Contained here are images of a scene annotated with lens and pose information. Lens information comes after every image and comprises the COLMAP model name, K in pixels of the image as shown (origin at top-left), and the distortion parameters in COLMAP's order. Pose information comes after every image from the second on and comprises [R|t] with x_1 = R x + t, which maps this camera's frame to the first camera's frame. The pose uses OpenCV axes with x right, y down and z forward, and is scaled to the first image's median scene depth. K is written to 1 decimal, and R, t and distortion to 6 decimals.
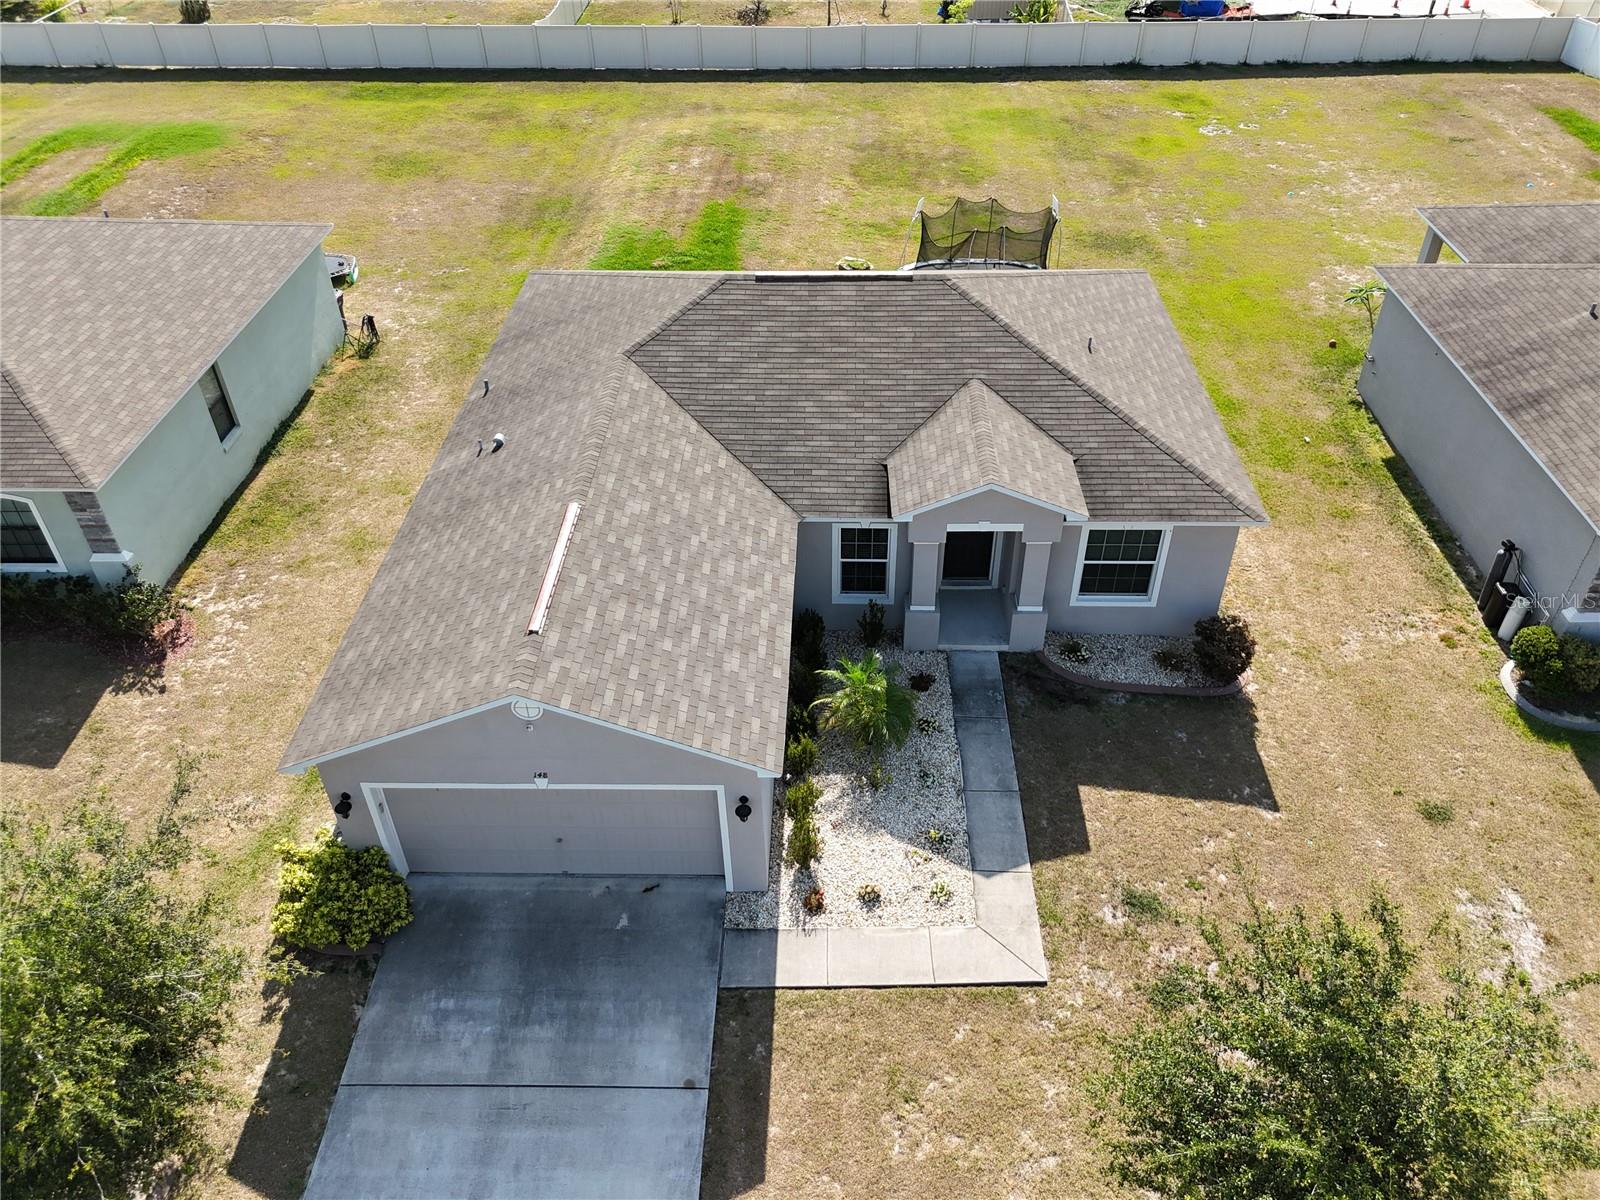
lens RADIAL K [[1183.5, 0, 804.5], [0, 1183.5, 596.4], [0, 0, 1]] dist [0.053515, -0.040768]
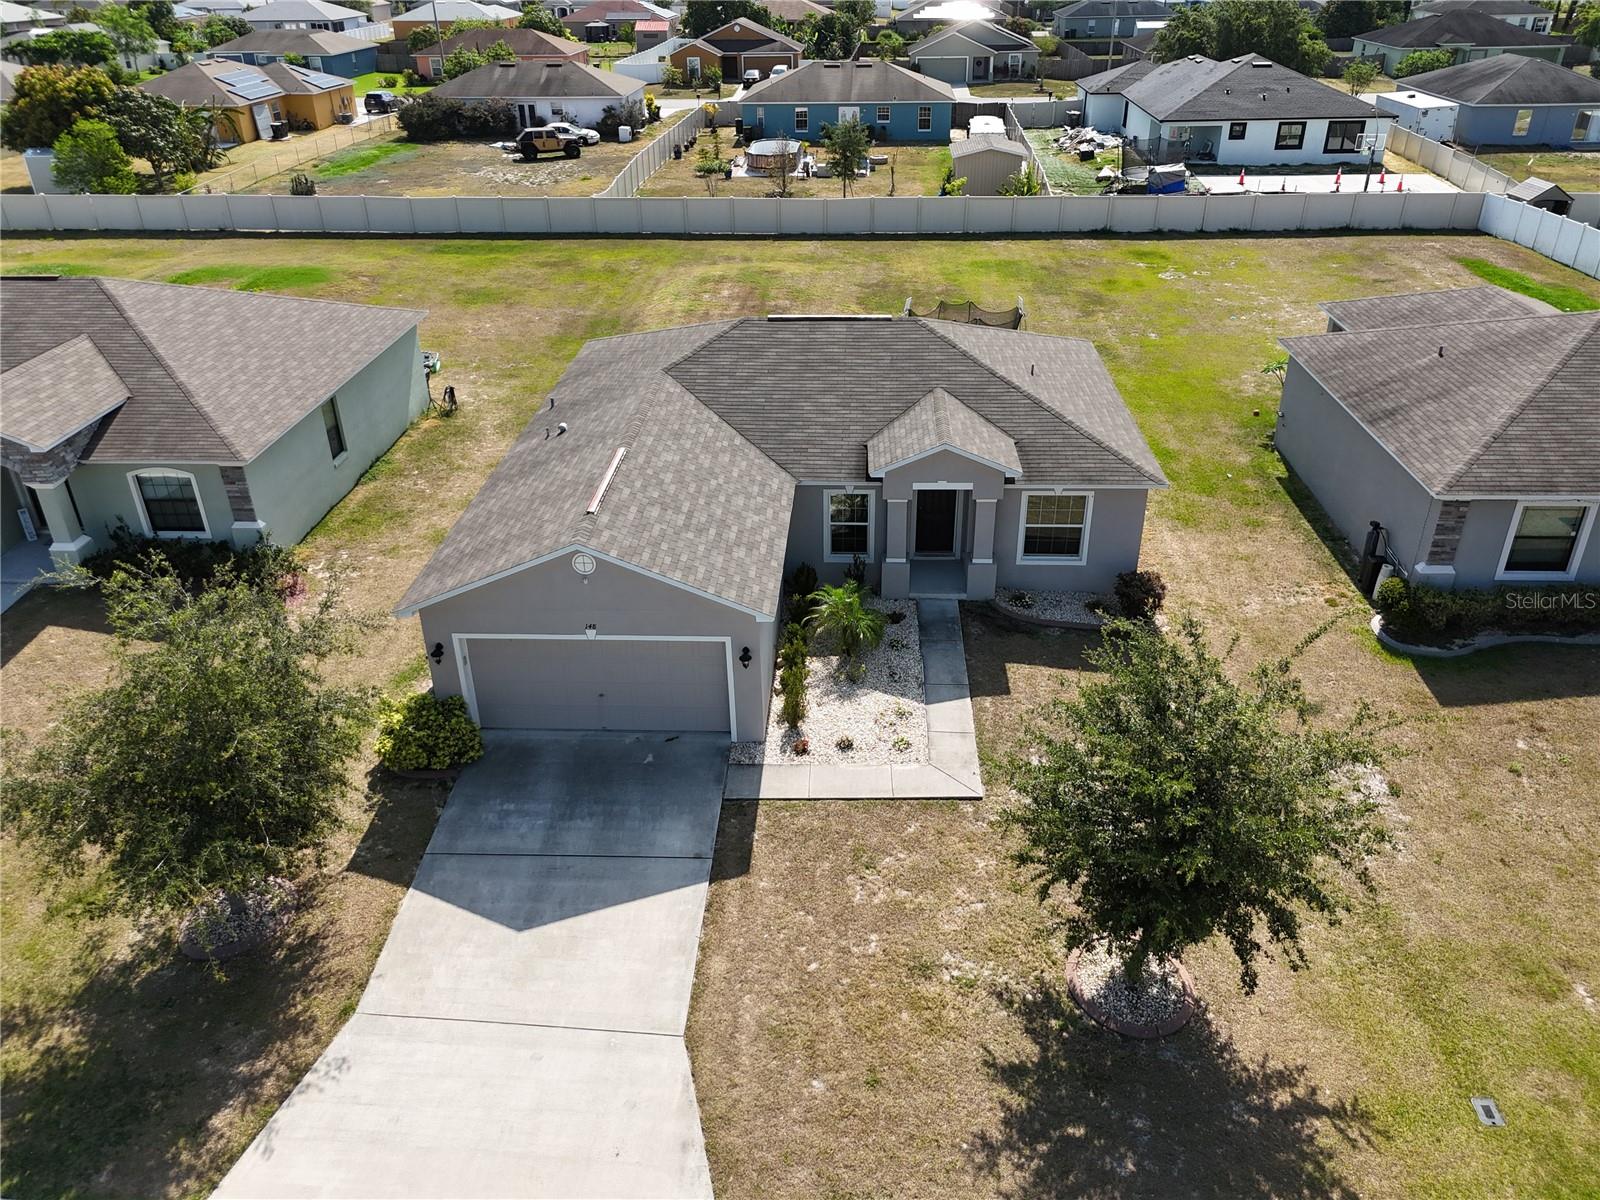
lens RADIAL K [[1188.3, 0, 804.1], [0, 1188.3, 588.8], [0, 0, 1]] dist [0.060124, -0.048756]
pose [[0.999698, 0.010532, -0.022199, 0.029704], [-0.014204, 0.984934, -0.172349, 0.240278], [0.020049, 0.172612, 0.984786, -0.209879]]
